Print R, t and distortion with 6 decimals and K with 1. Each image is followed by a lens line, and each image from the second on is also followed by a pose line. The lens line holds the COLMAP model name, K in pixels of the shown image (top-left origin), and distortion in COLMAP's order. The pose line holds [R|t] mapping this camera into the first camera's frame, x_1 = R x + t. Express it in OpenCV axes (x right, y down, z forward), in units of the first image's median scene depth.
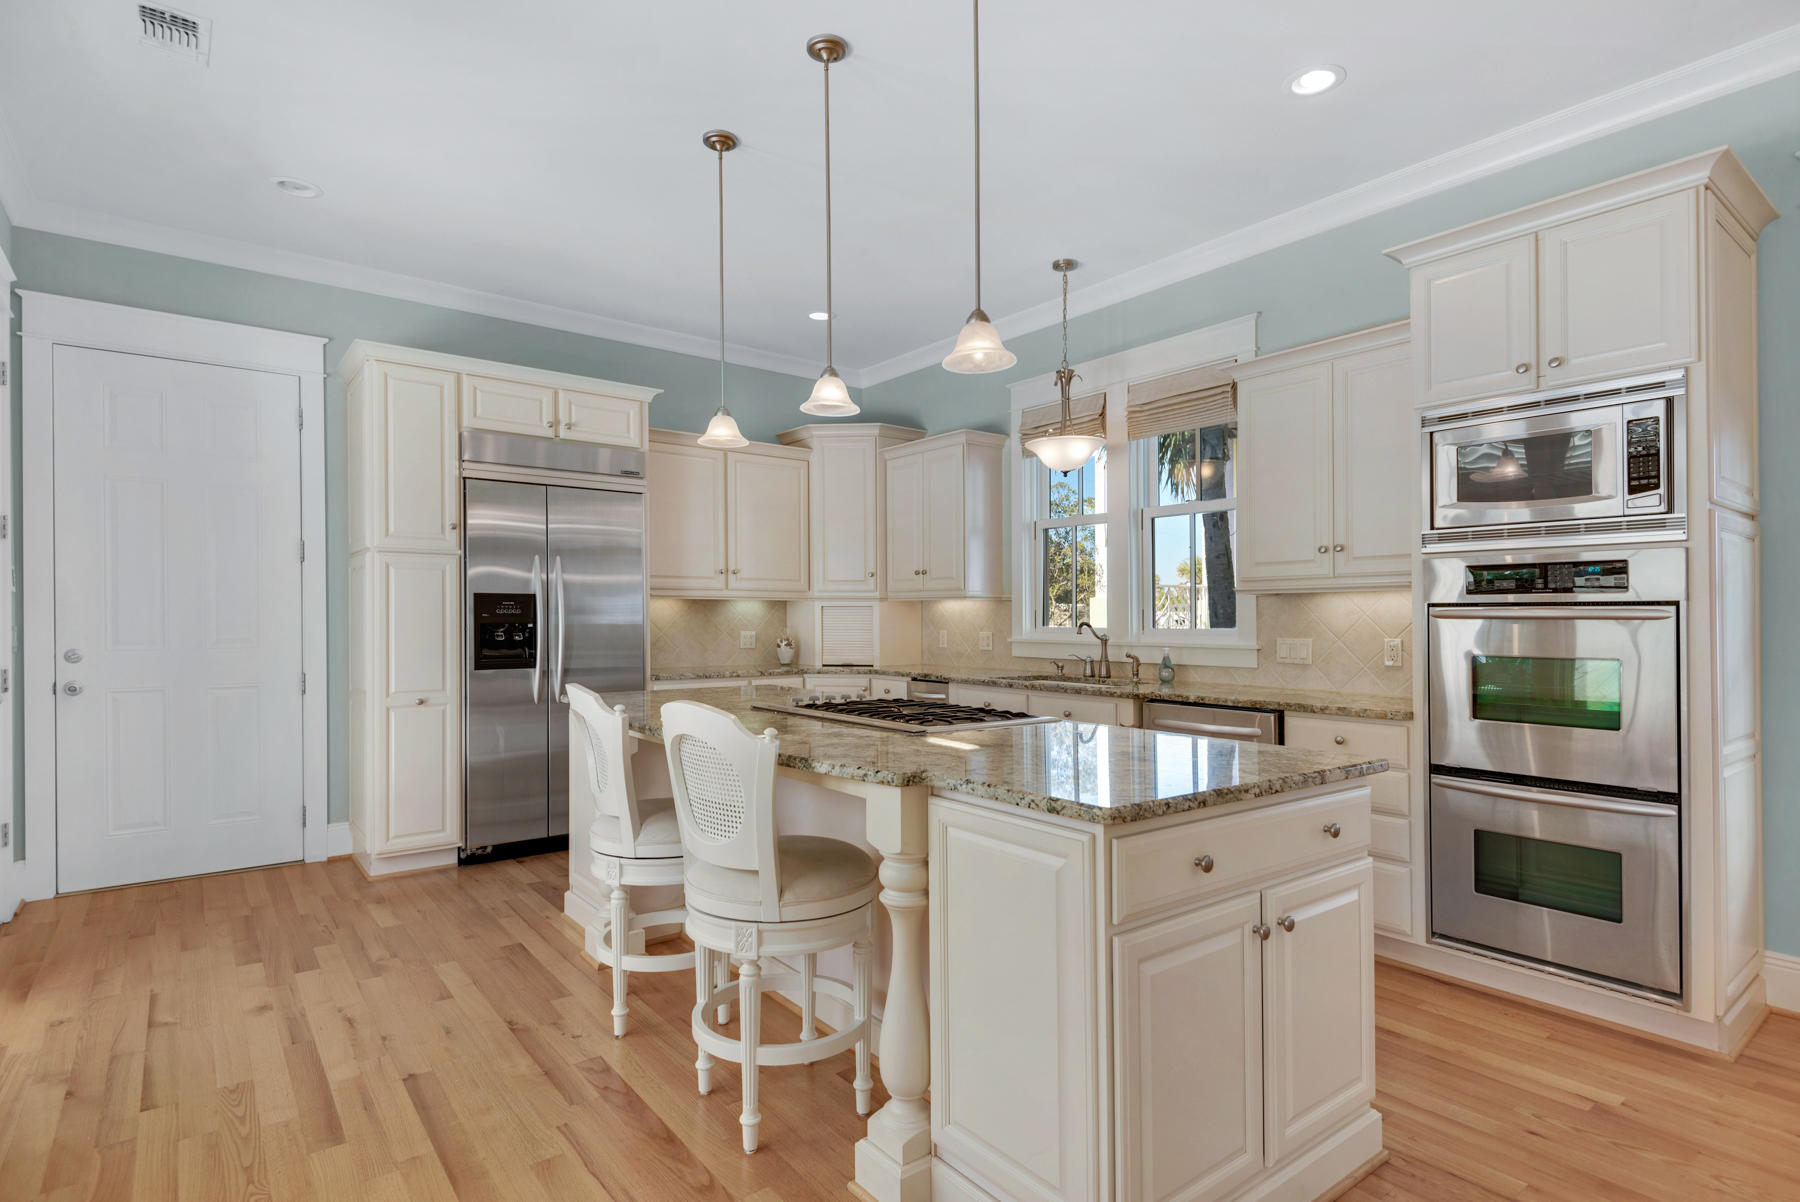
lens RADIAL K [[895.7, 0, 901.8], [0, 895.7, 613.7], [0, 0, 1]] dist [0.013239, -0.004273]
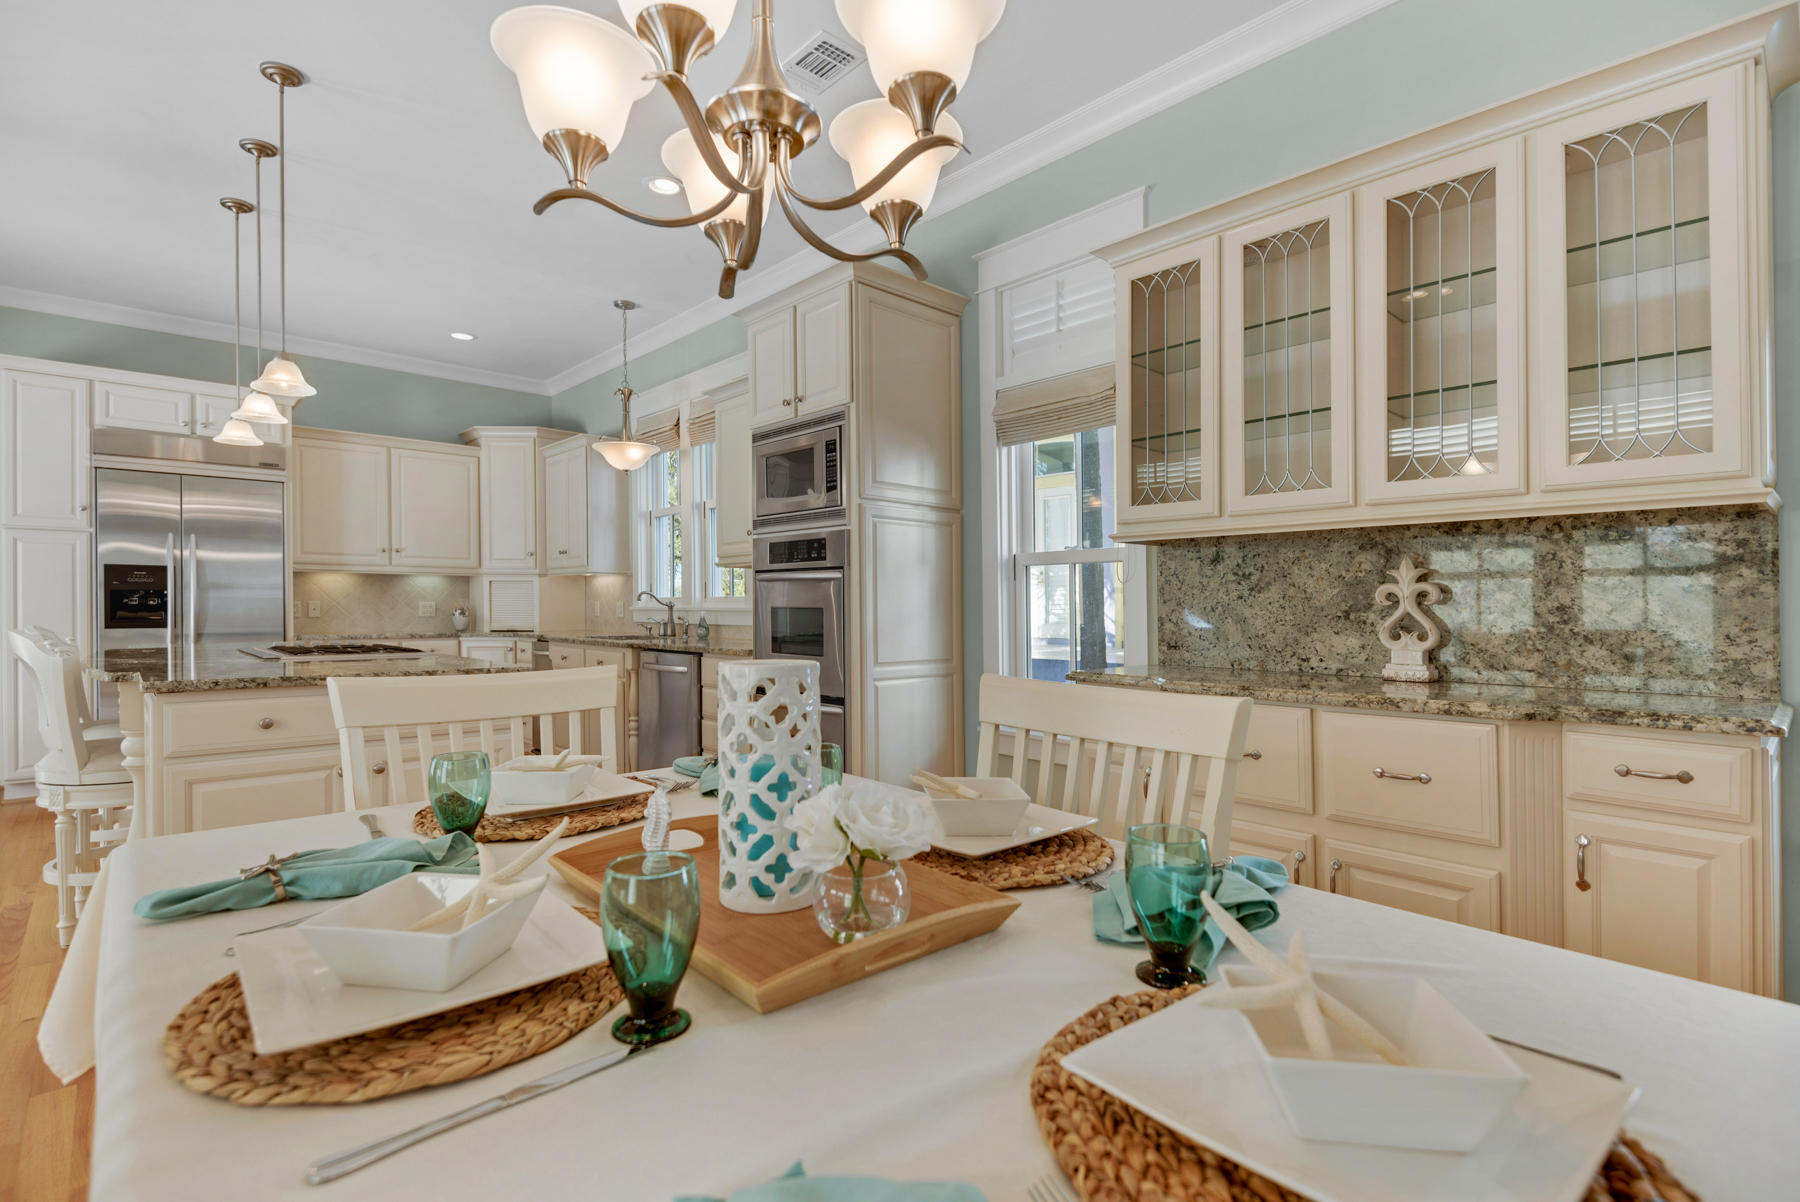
lens RADIAL K [[839.8, 0, 892.8], [0, 839.8, 601.9], [0, 0, 1]] dist [0.019336, -0.007992]
pose [[0.997343, 0.001003, 0.072836, 0.508754], [-0.001096, 0.999999, 0.001244, 0.025142], [-0.072834, -0.001321, 0.997343, -0.208920]]
